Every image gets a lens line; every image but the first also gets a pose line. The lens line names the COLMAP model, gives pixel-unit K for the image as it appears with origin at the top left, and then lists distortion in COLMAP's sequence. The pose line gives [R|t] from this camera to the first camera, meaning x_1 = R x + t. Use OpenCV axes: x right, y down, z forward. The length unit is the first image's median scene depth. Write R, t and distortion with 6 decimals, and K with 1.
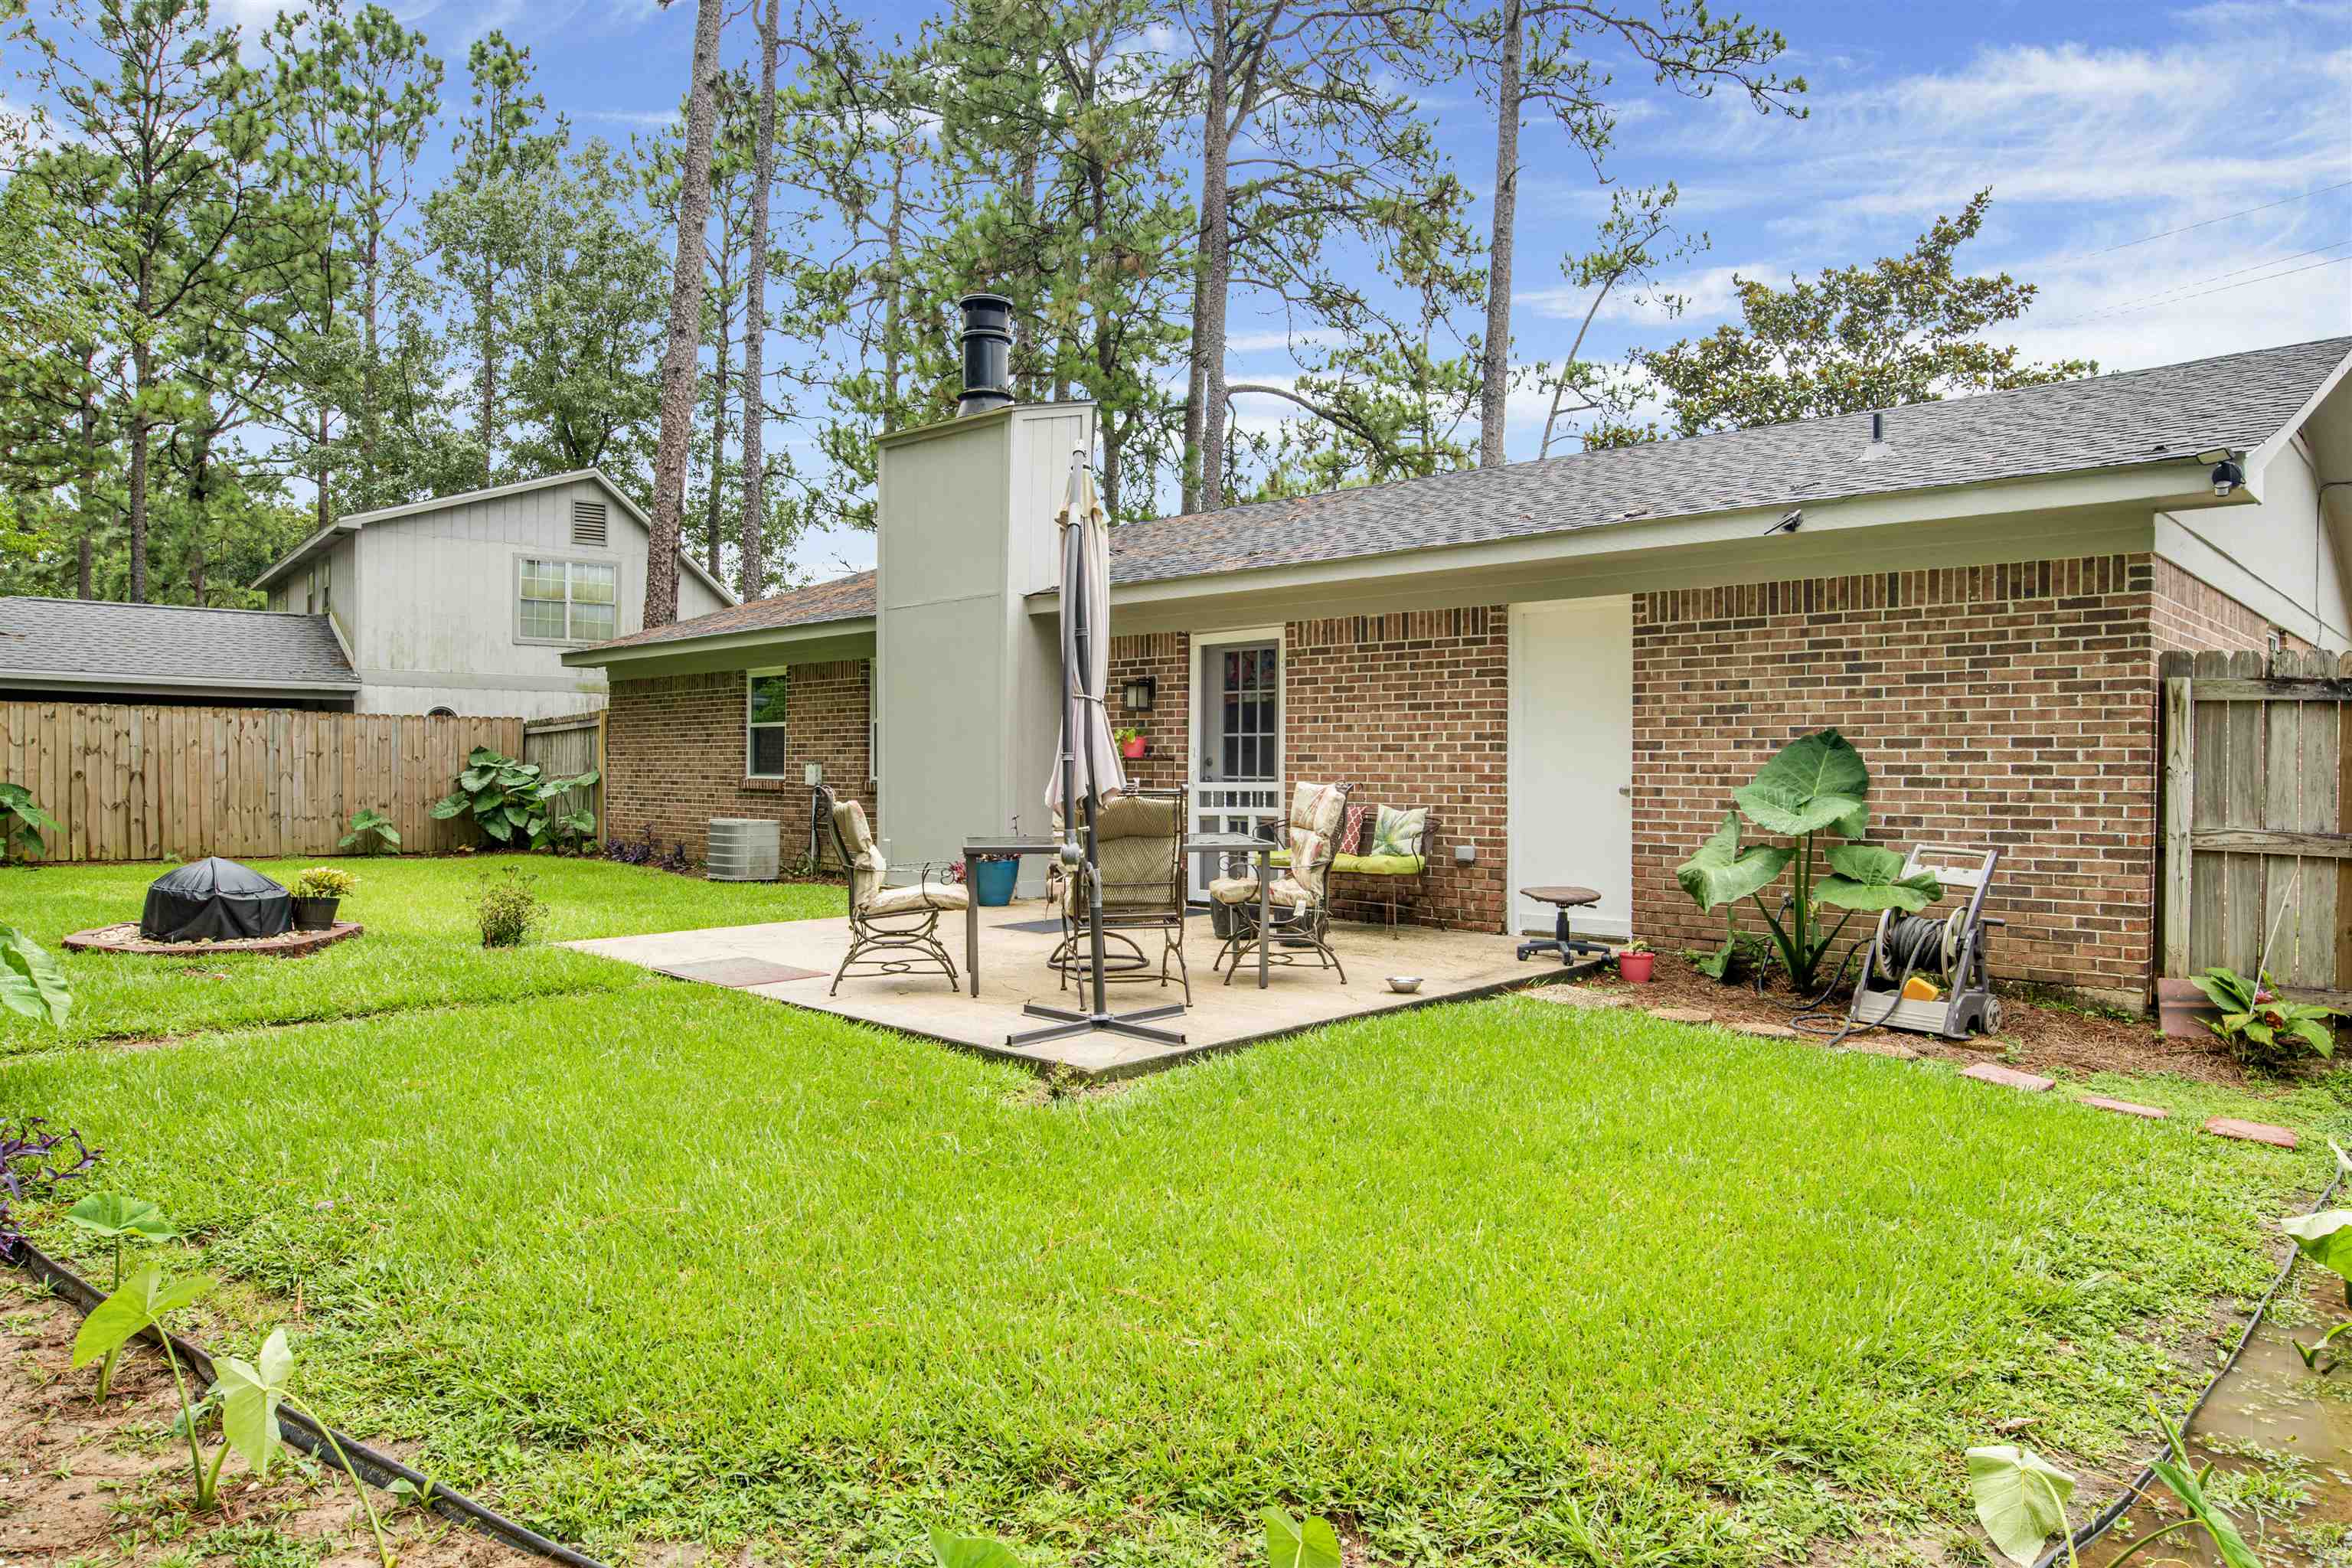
lens RADIAL K [[1485.9, 0, 1176.0], [0, 1485.9, 784.0], [0, 0, 1]] dist [-0.014955, 0.000837]
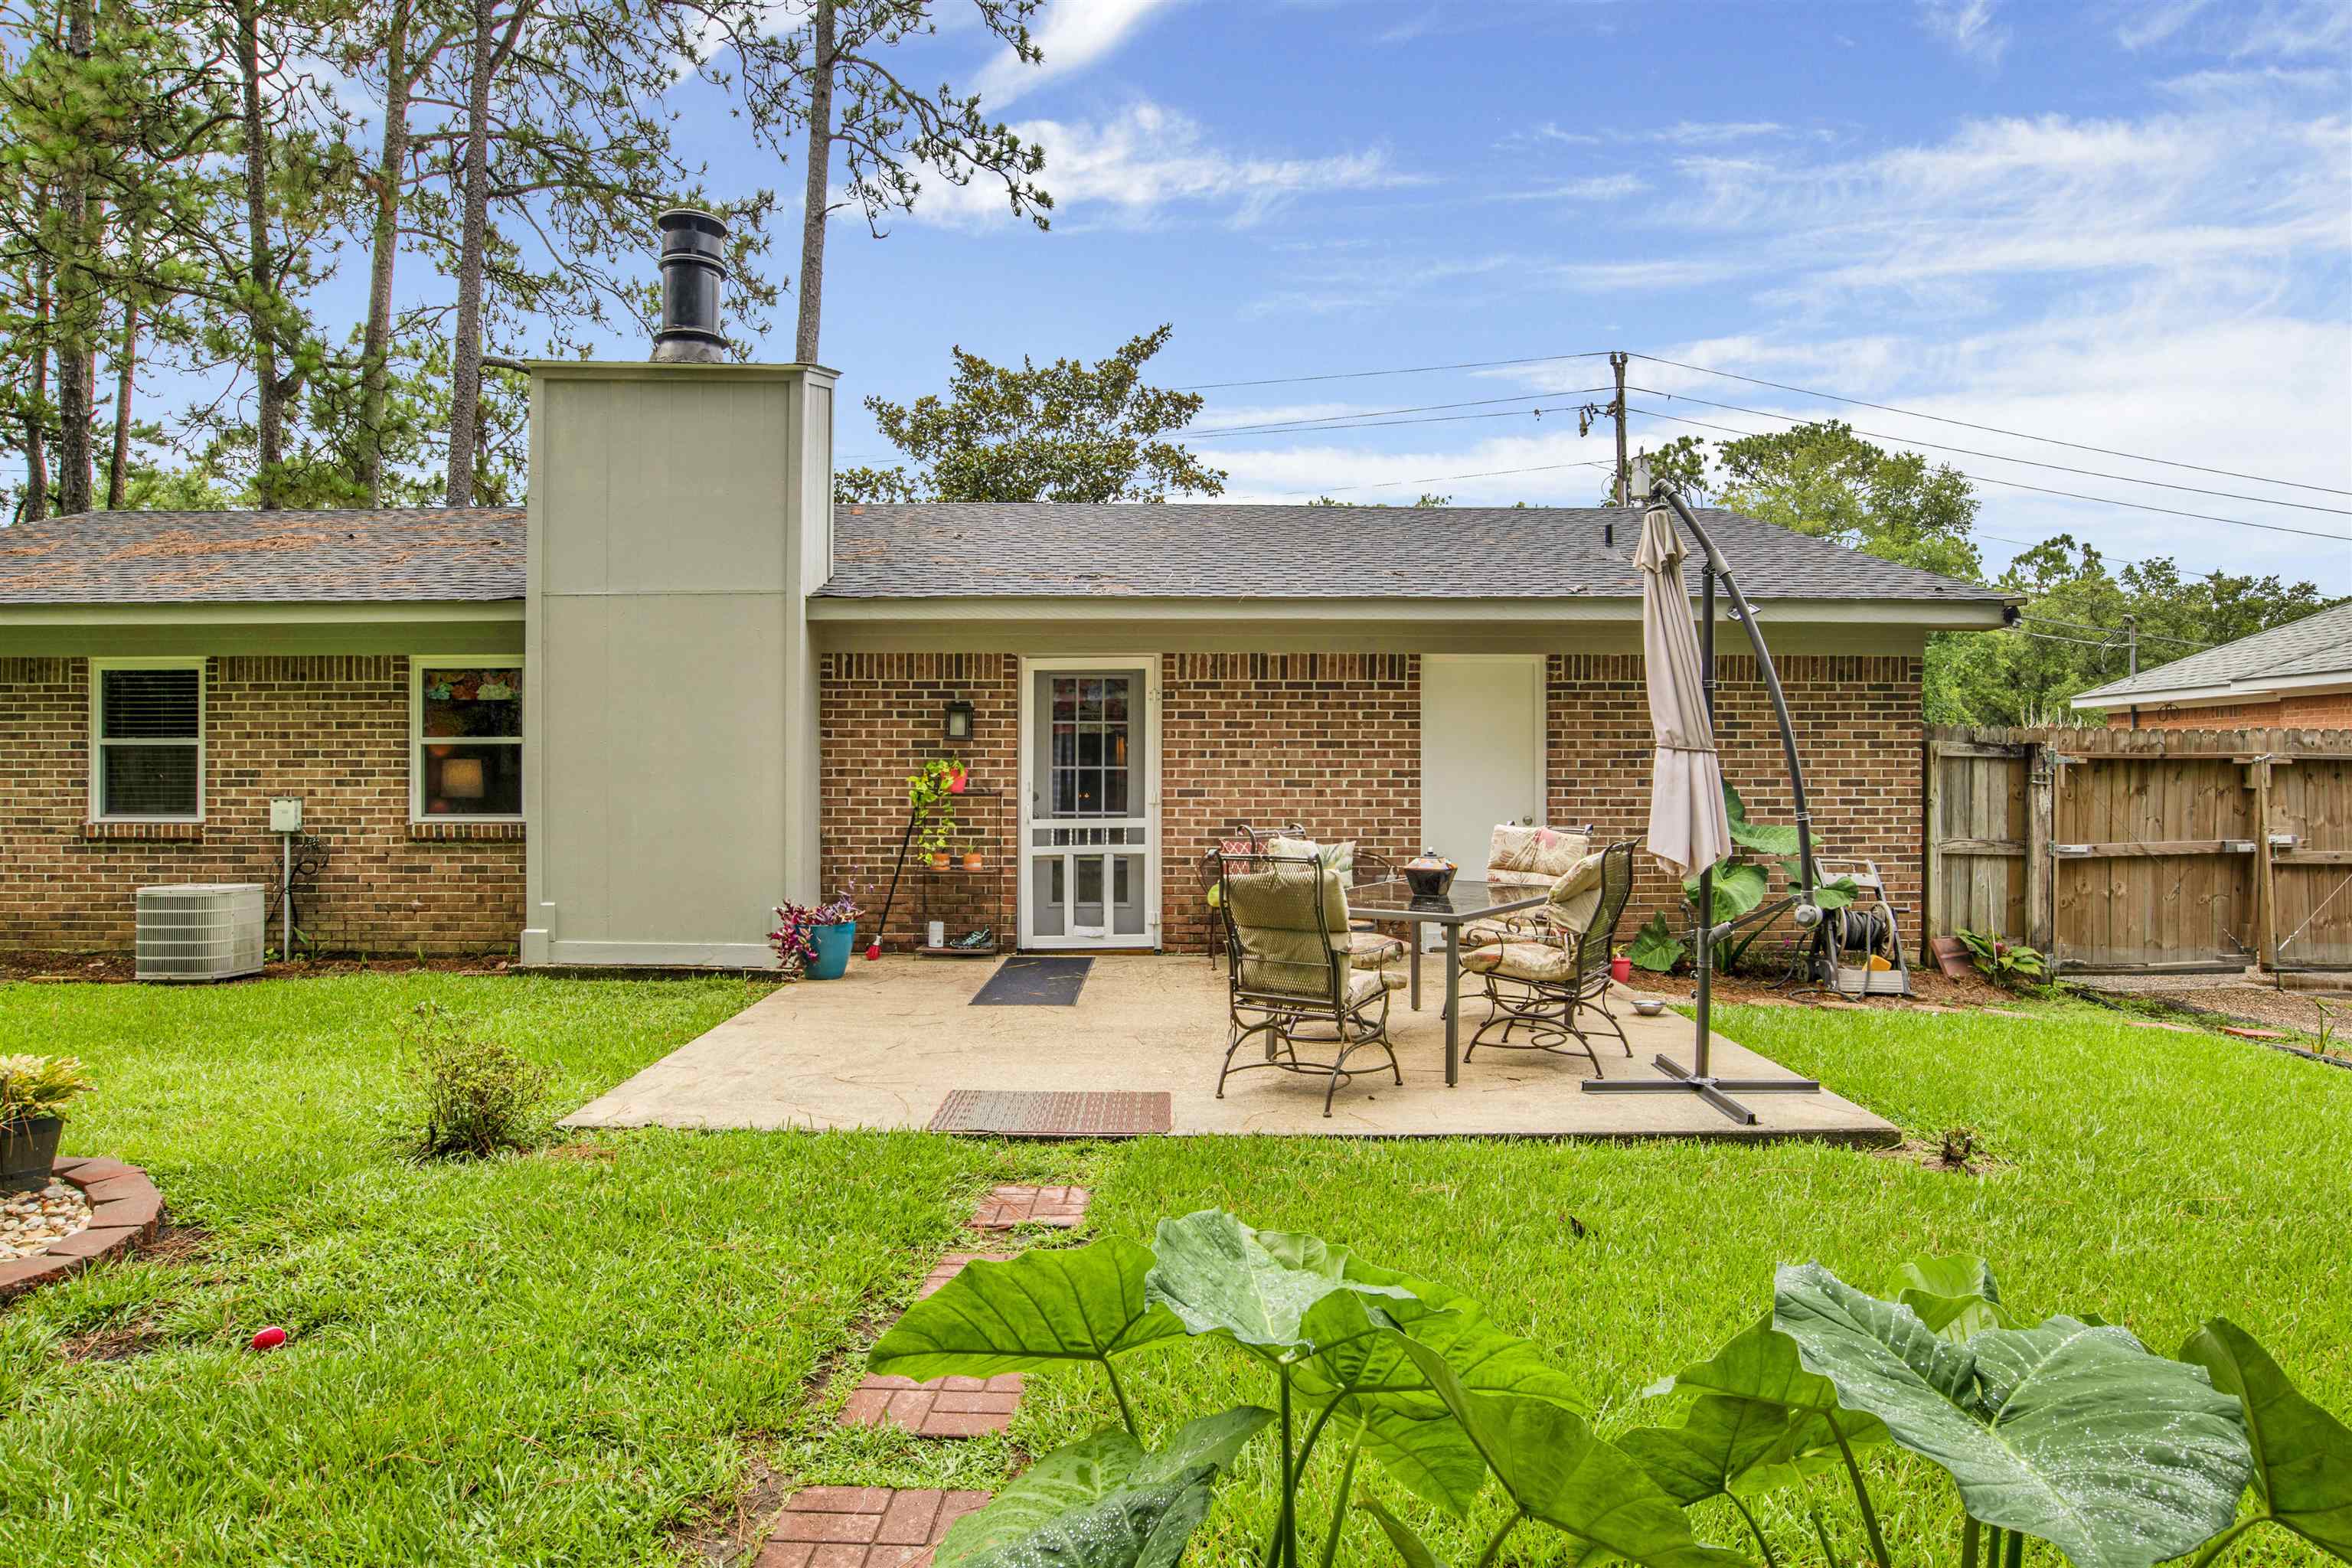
lens RADIAL K [[1394.1, 0, 1176.0], [0, 1394.1, 784.0], [0, 0, 1]] dist [-0.063417, 0.033652]
pose [[0.716049, -0.006067, 0.698024, -0.606351], [0.011579, 0.999928, -0.003187, -0.022508], [-0.697954, 0.010365, 0.716067, 0.375629]]
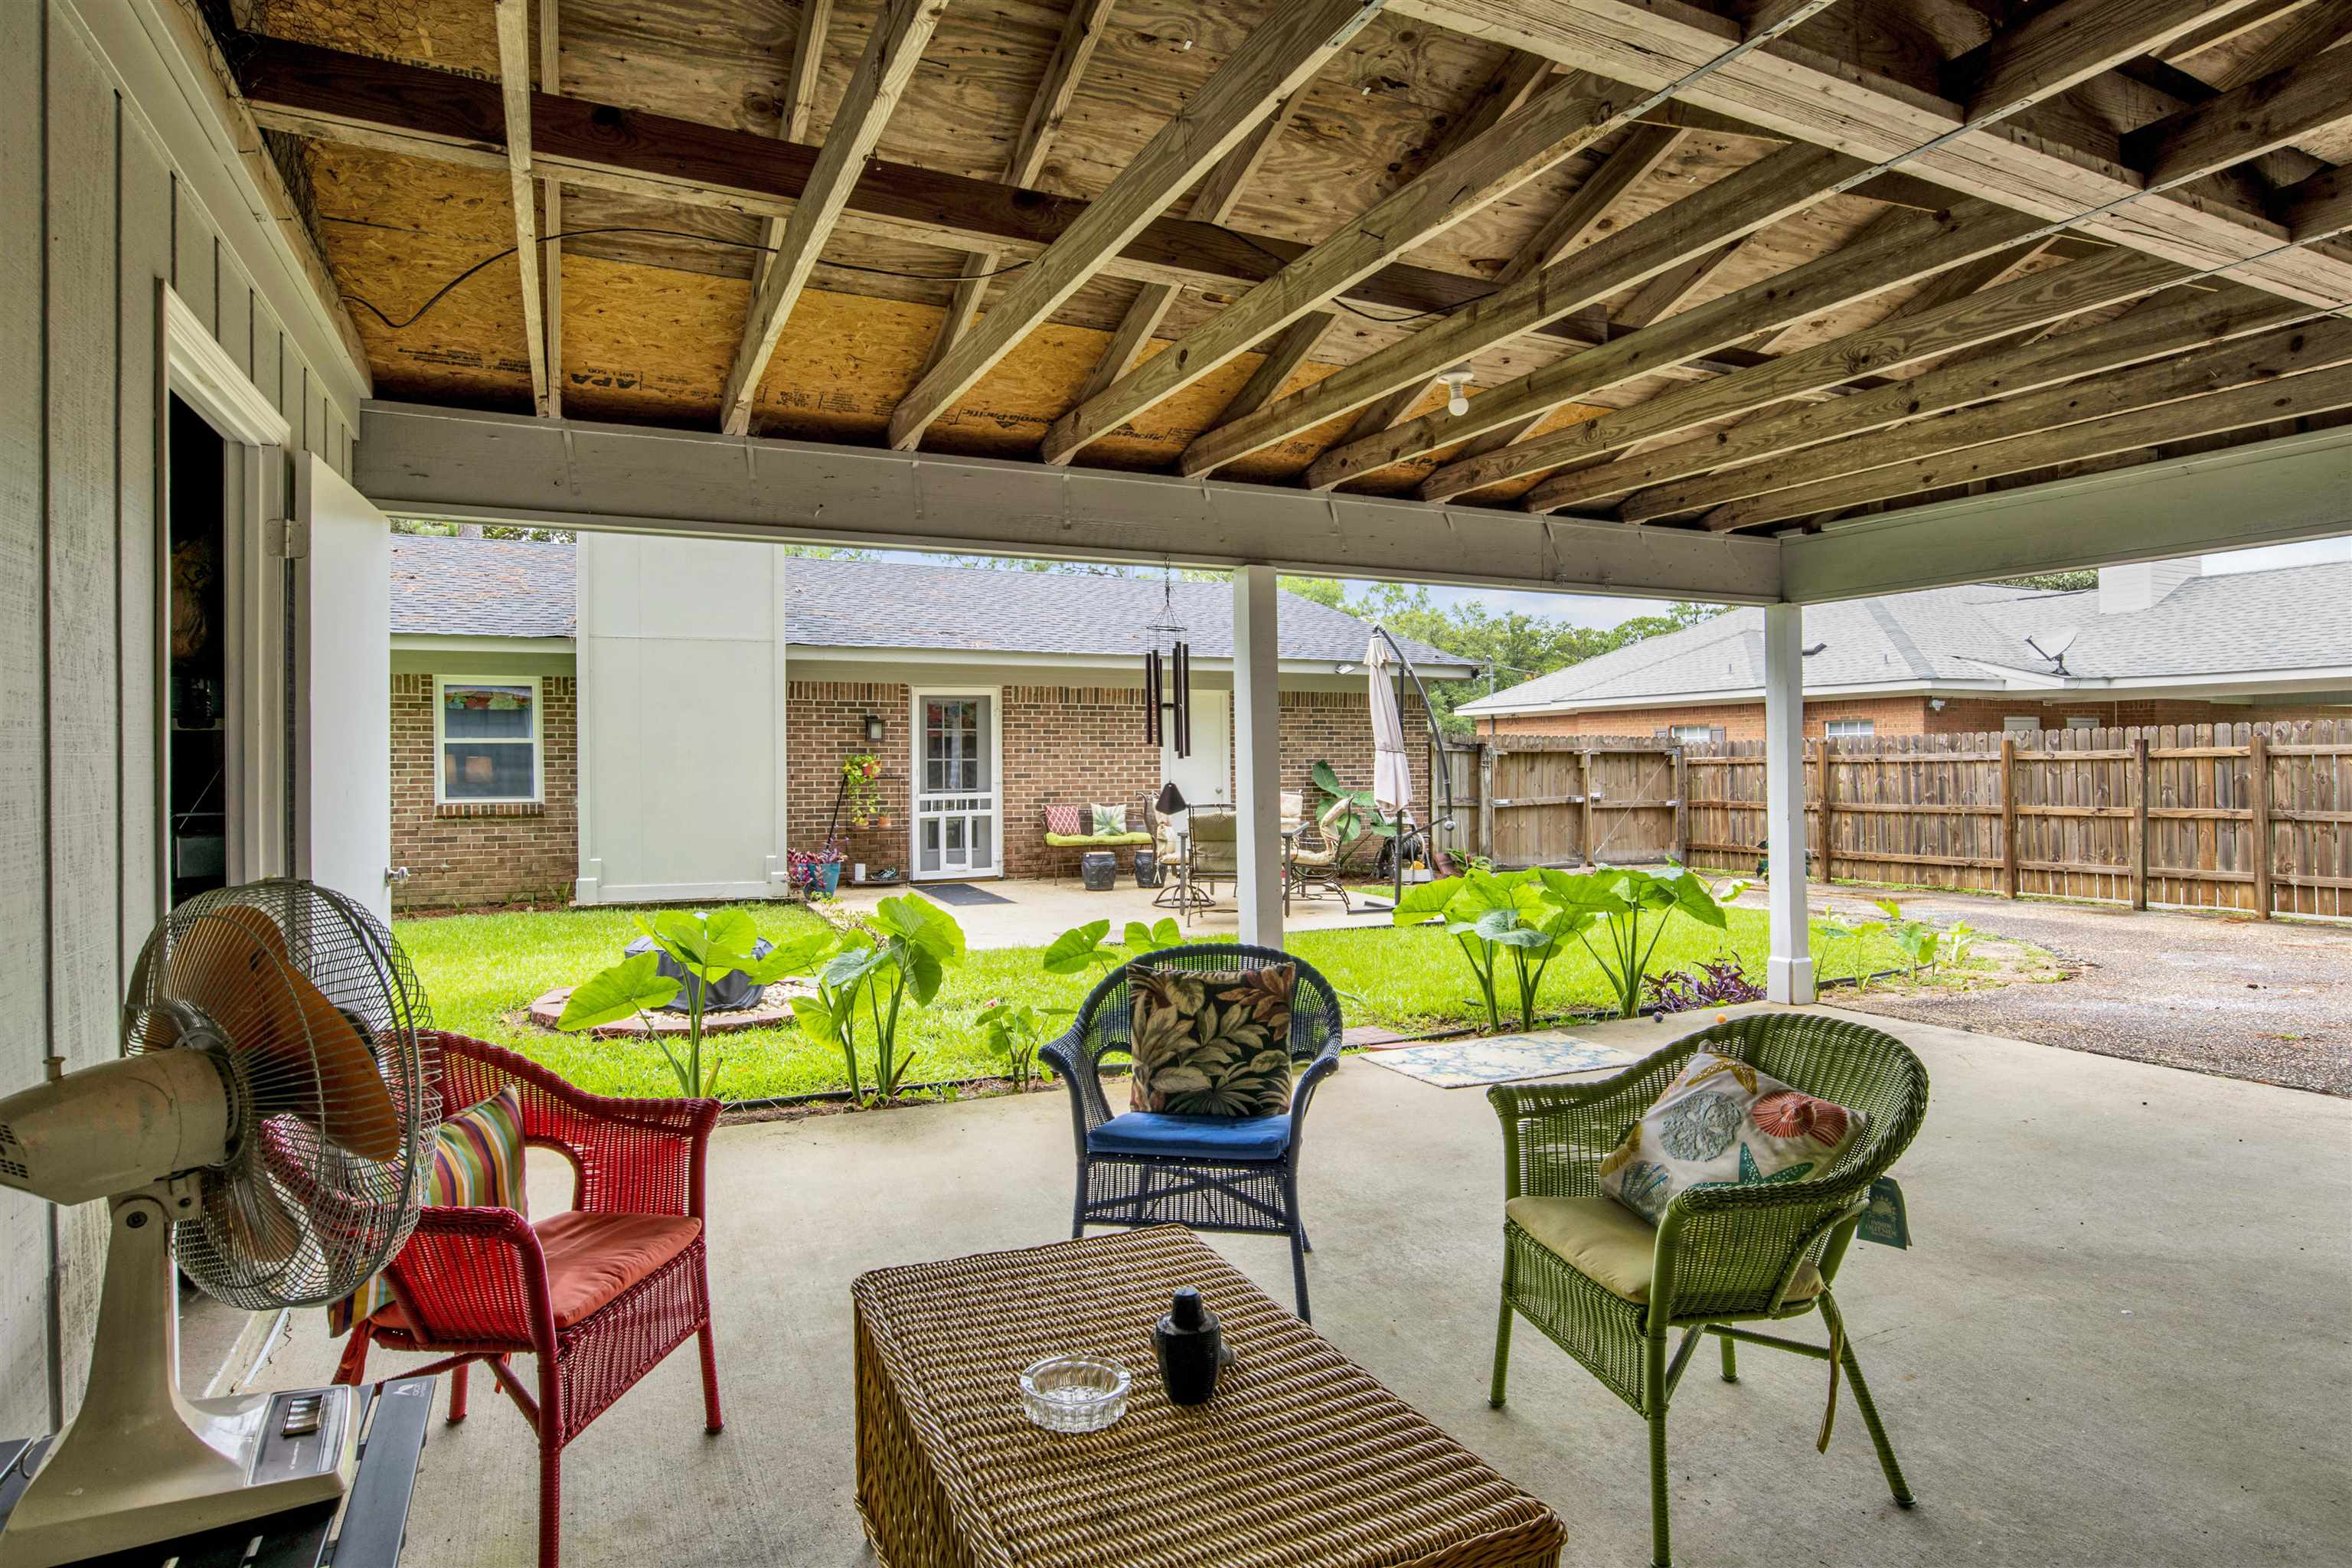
lens RADIAL K [[1228.0, 0, 1176.0], [0, 1228.0, 784.0], [0, 0, 1]] dist [0.001126, 0.000029]
pose [[0.396577, -0.021128, 0.917758, -1.089790], [0.019189, 0.999707, 0.014723, -0.026551], [-0.917801, 0.011772, 0.396866, 0.381870]]
